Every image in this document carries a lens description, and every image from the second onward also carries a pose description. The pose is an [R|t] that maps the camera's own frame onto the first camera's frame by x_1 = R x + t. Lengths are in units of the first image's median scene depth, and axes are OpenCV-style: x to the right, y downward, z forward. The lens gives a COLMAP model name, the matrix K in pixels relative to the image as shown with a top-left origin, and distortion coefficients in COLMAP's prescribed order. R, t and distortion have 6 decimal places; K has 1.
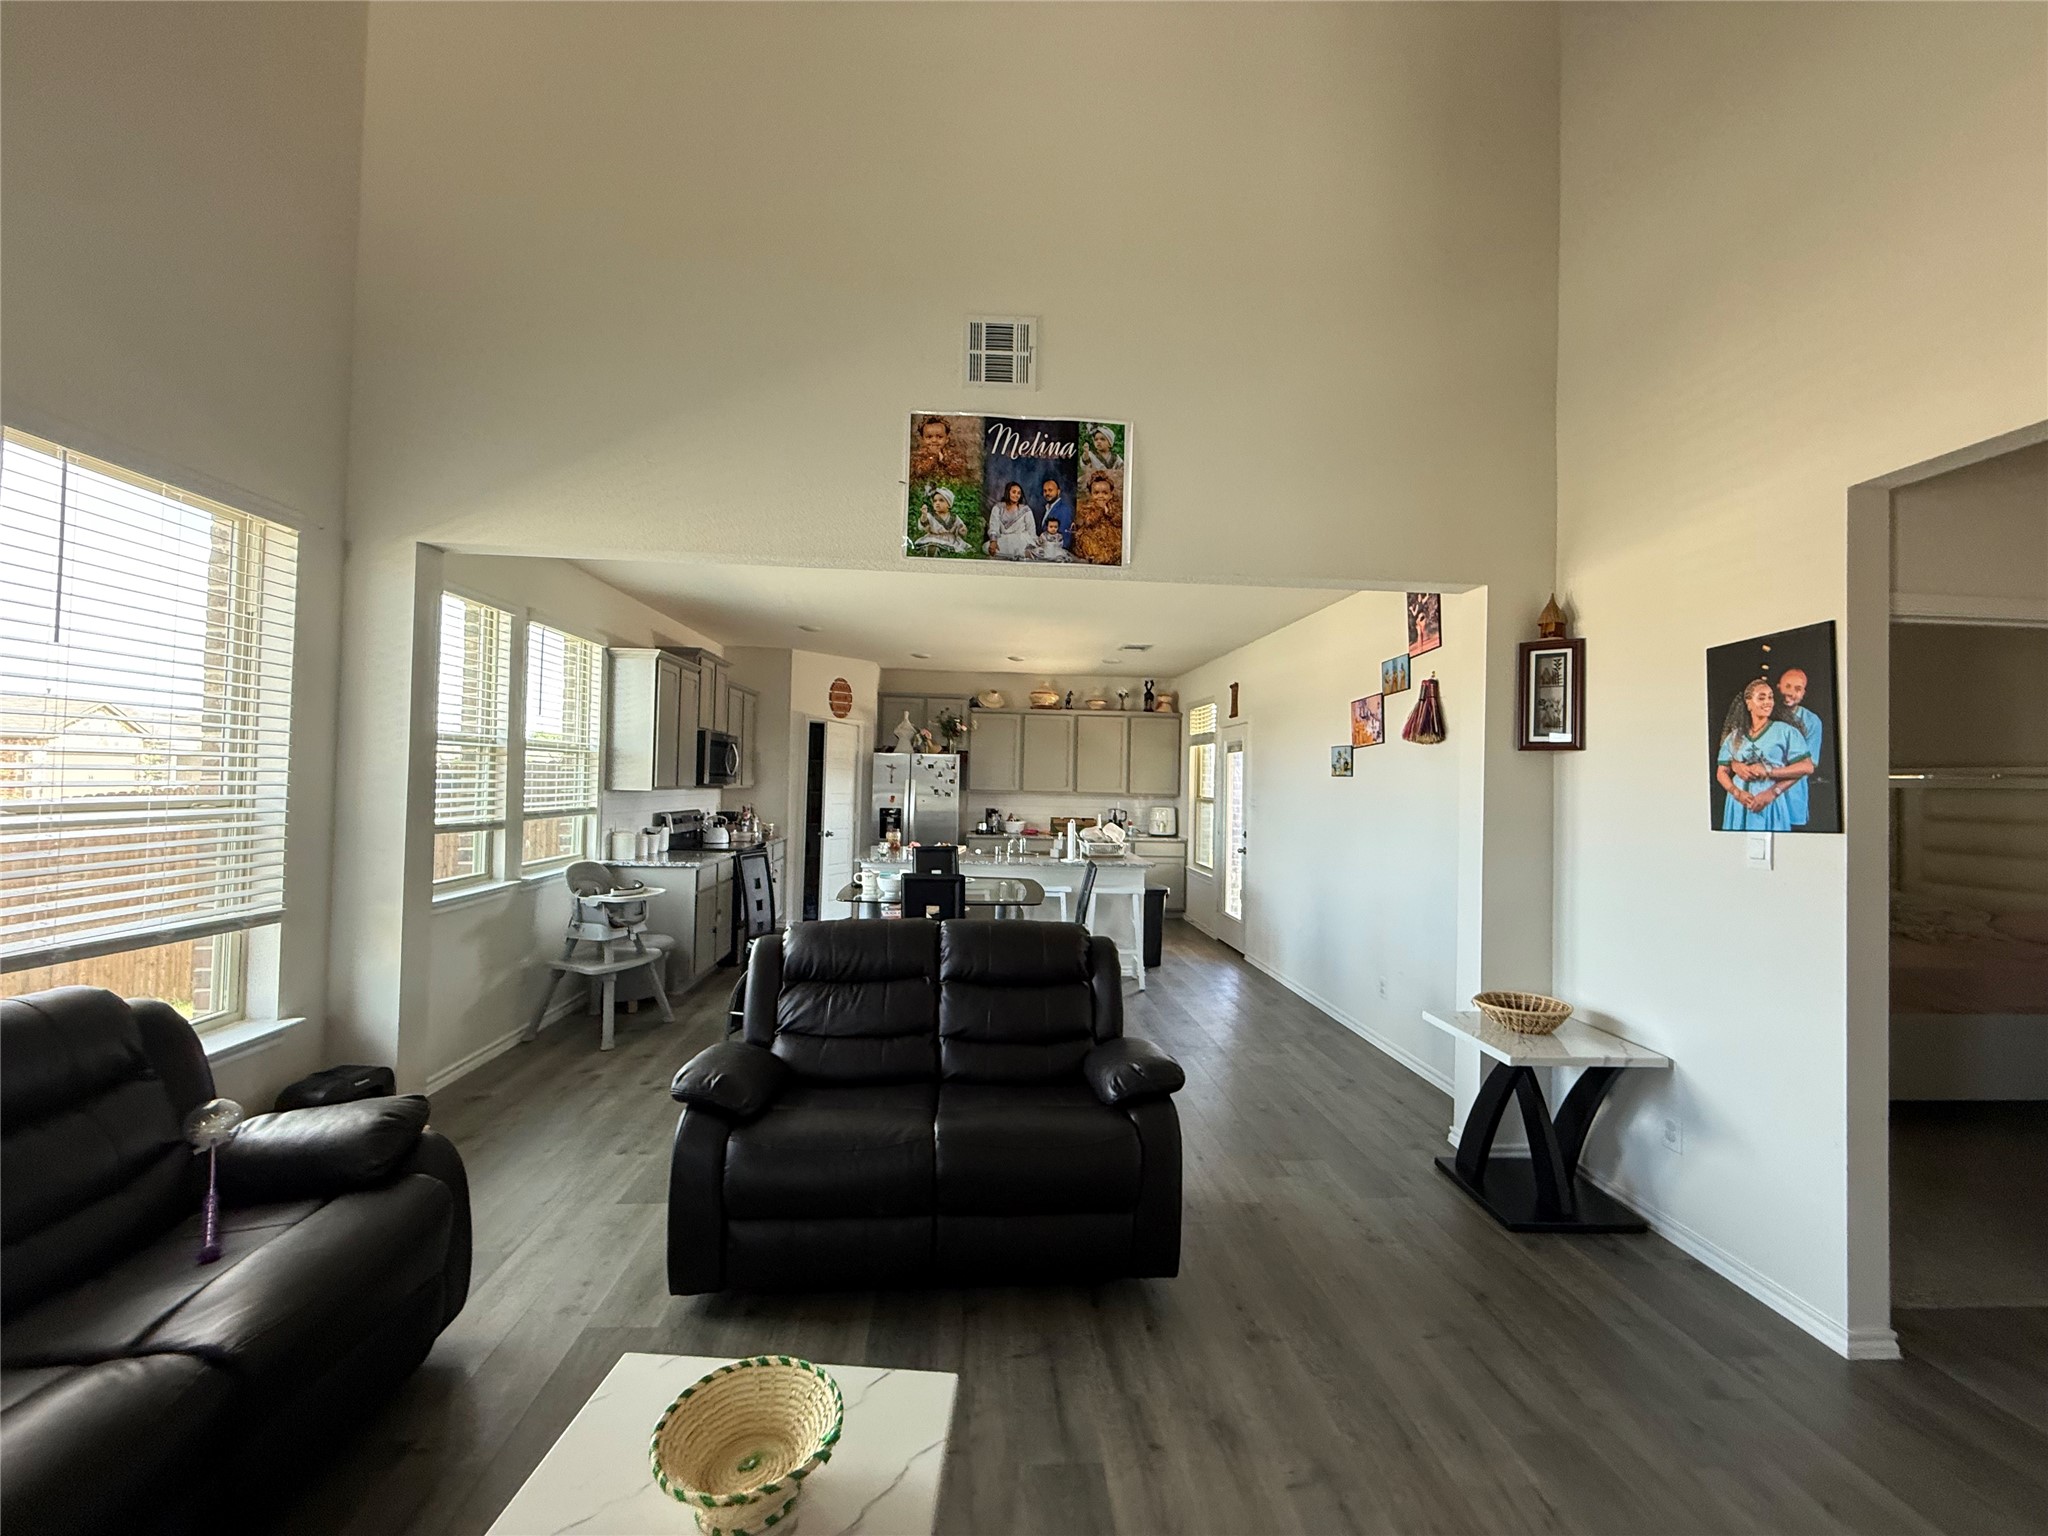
lens RADIAL K [[829.9, 0, 1016.0], [0, 829.9, 772.0], [0, 0, 1]] dist [-0.004064, 0.000436]
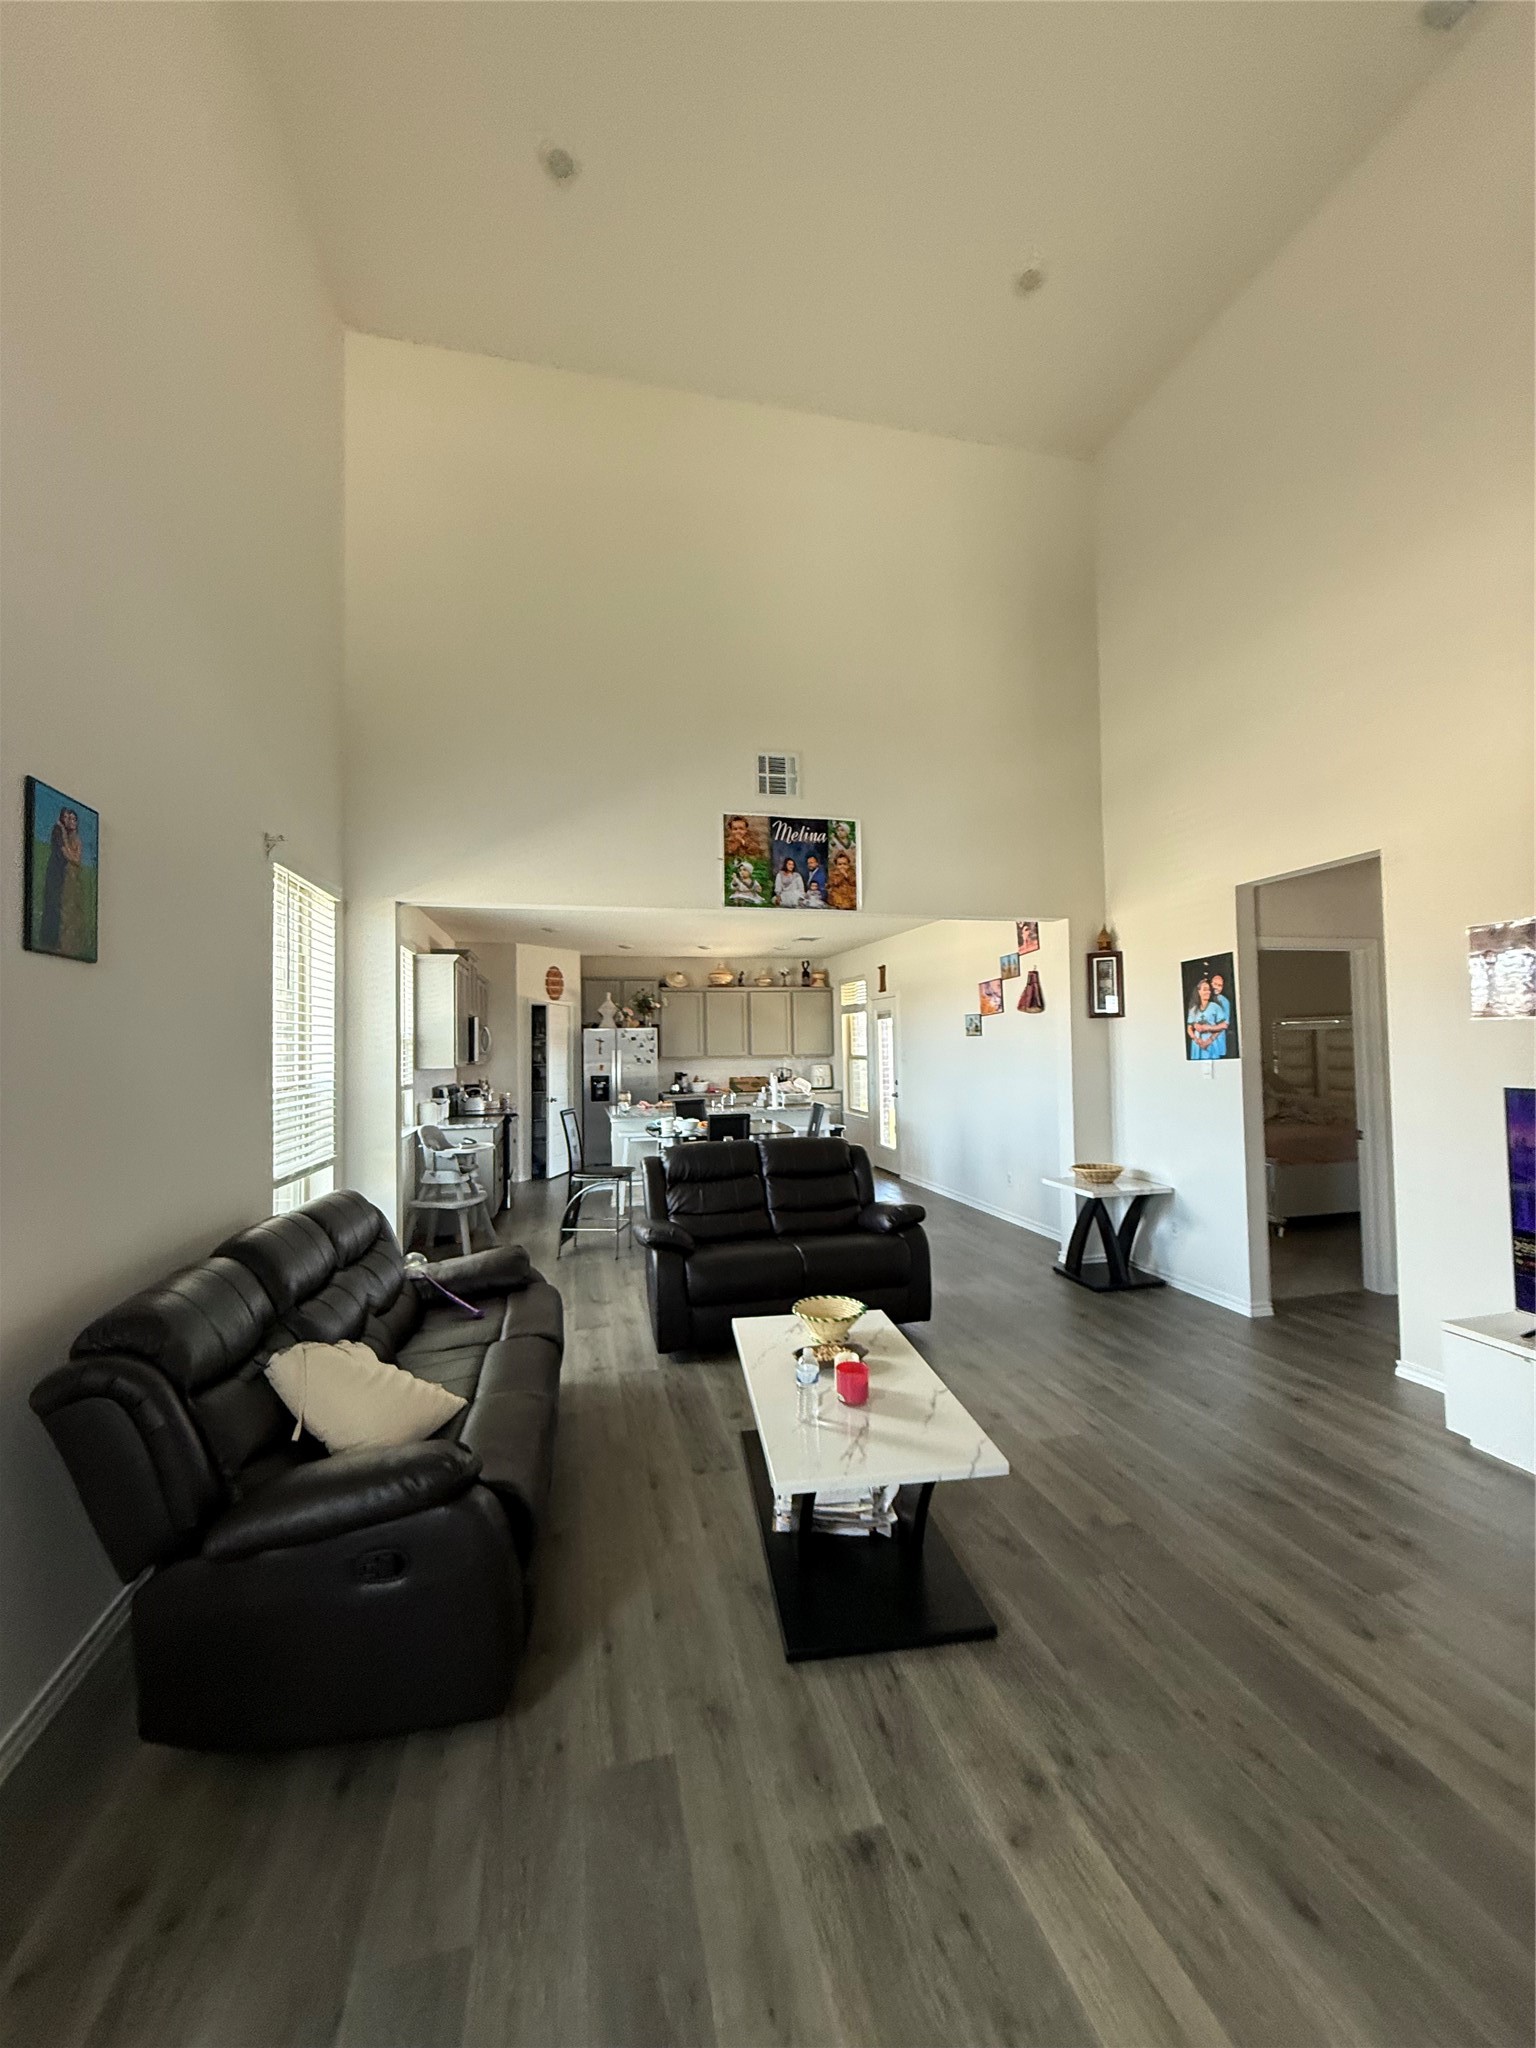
lens RADIAL K [[819.4, 0, 780.3], [0, 819.4, 1029.7], [0, 0, 1]] dist [-0.009386, 0.000093]
pose [[0.980952, -0.036465, 0.190798, -0.322746], [0.037853, 0.999277, -0.003638, -0.020784], [-0.190528, 0.010791, 0.981623, -0.505709]]
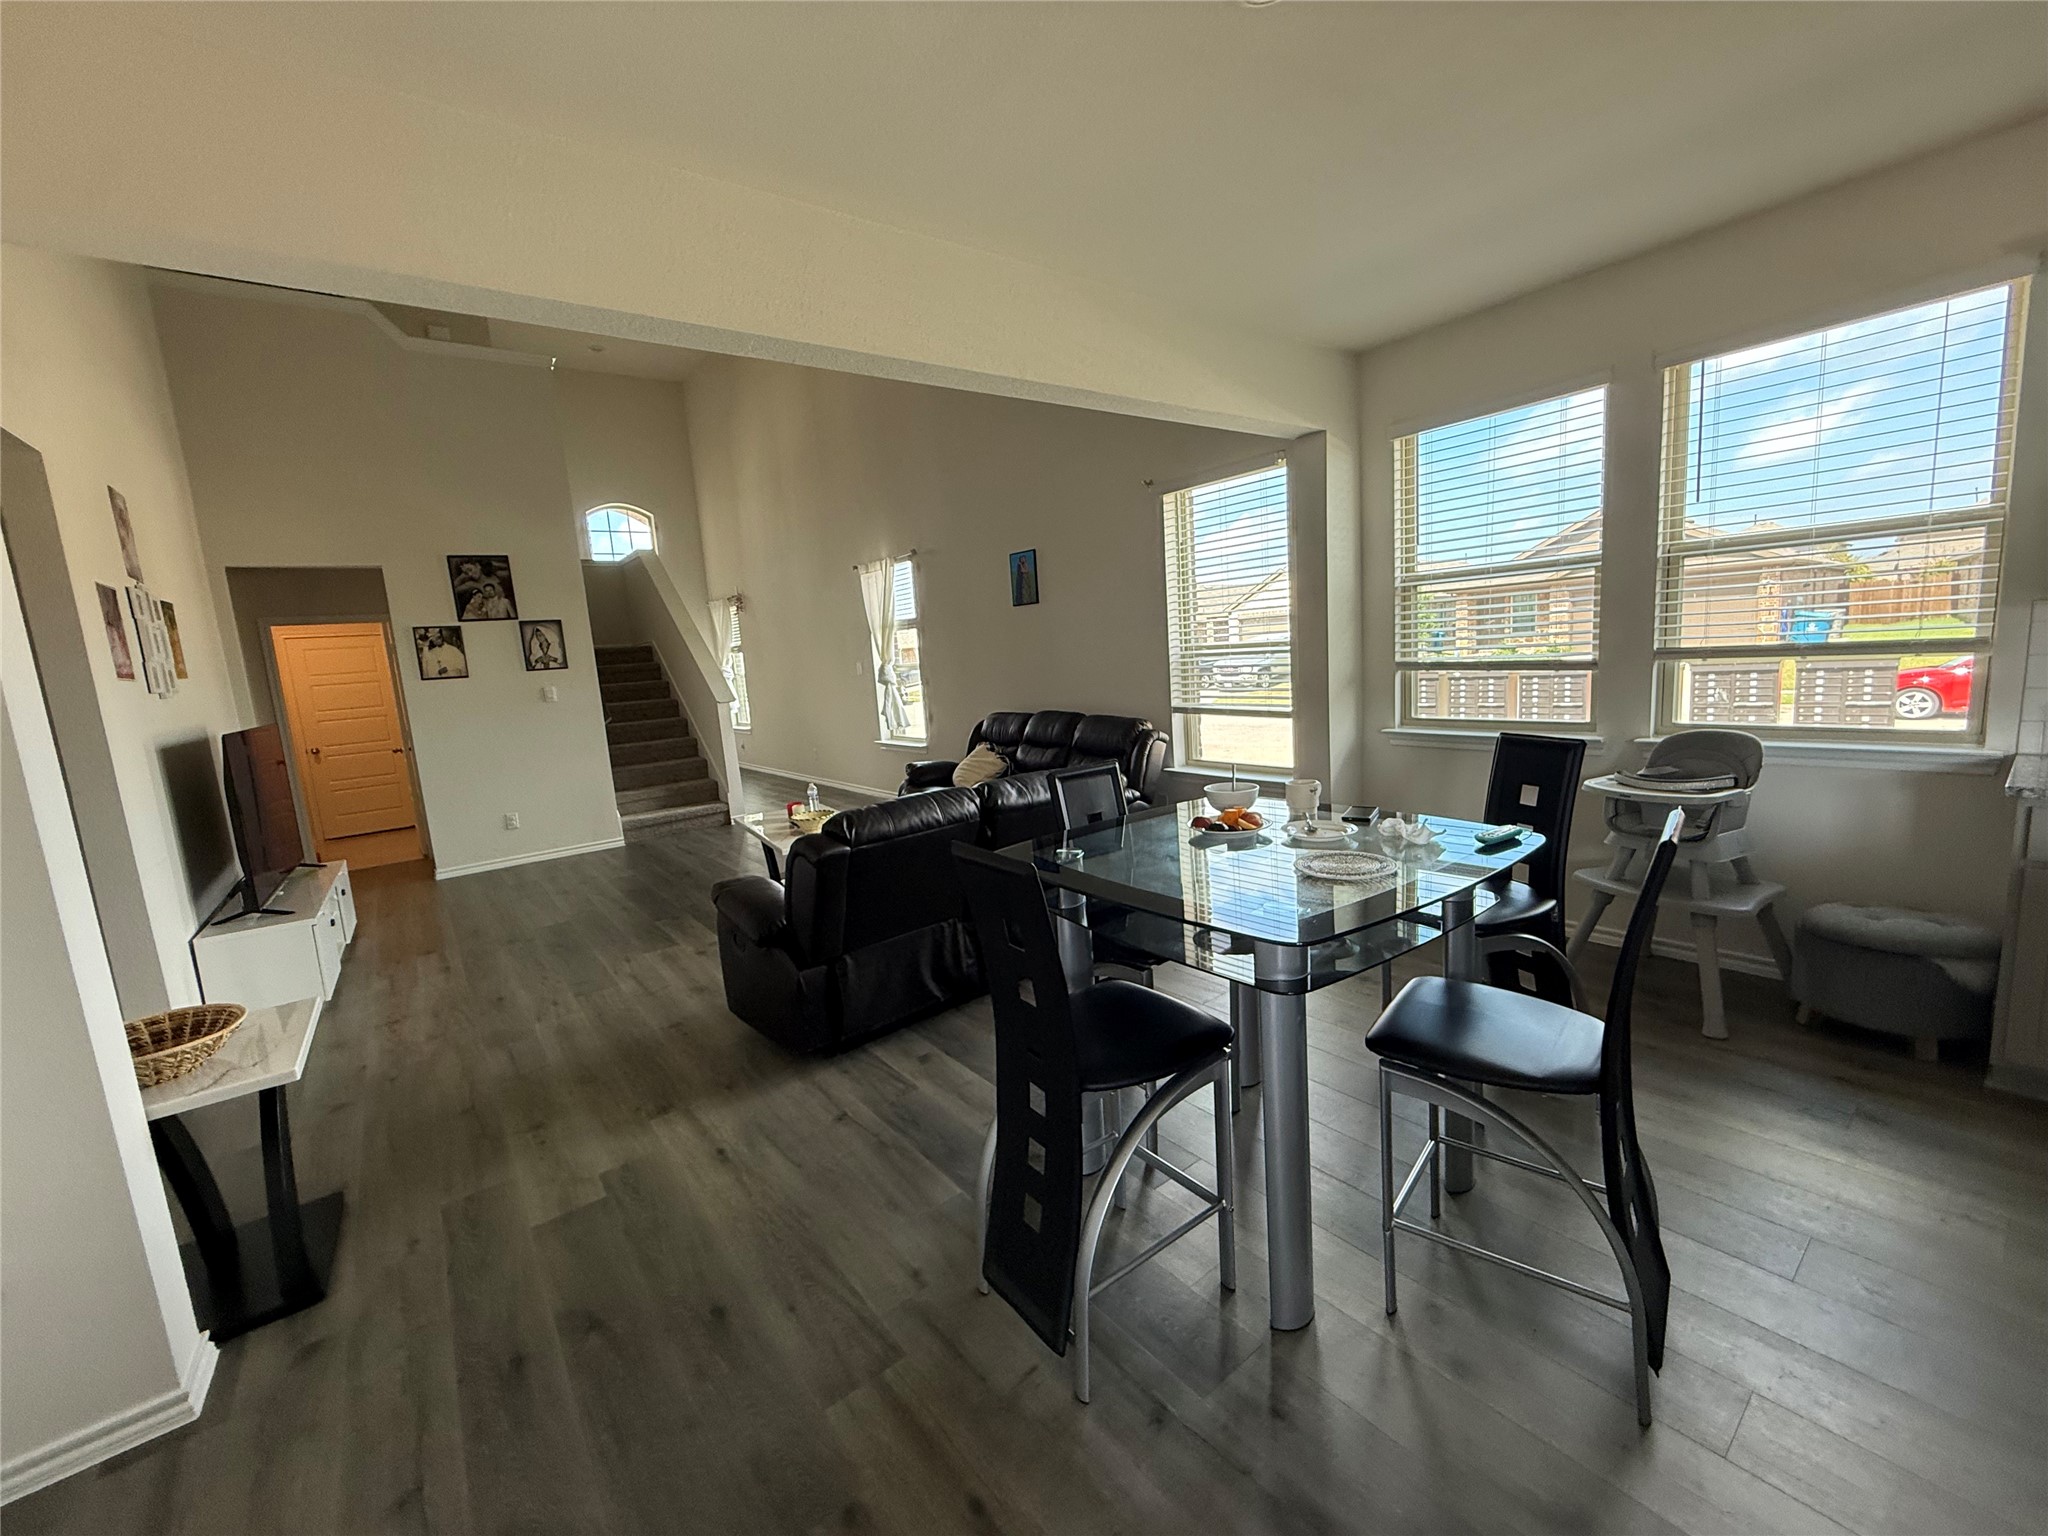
lens RADIAL K [[813.5, 0, 1024.0], [0, 813.5, 768.0], [0, 0, 1]] dist [0.000242, -0.003233]
pose [[-0.824898, 0.117274, -0.552983, 0.363116], [0.057174, 0.990536, 0.124781, 0.043002], [0.562382, 0.071315, -0.823796, 1.737061]]
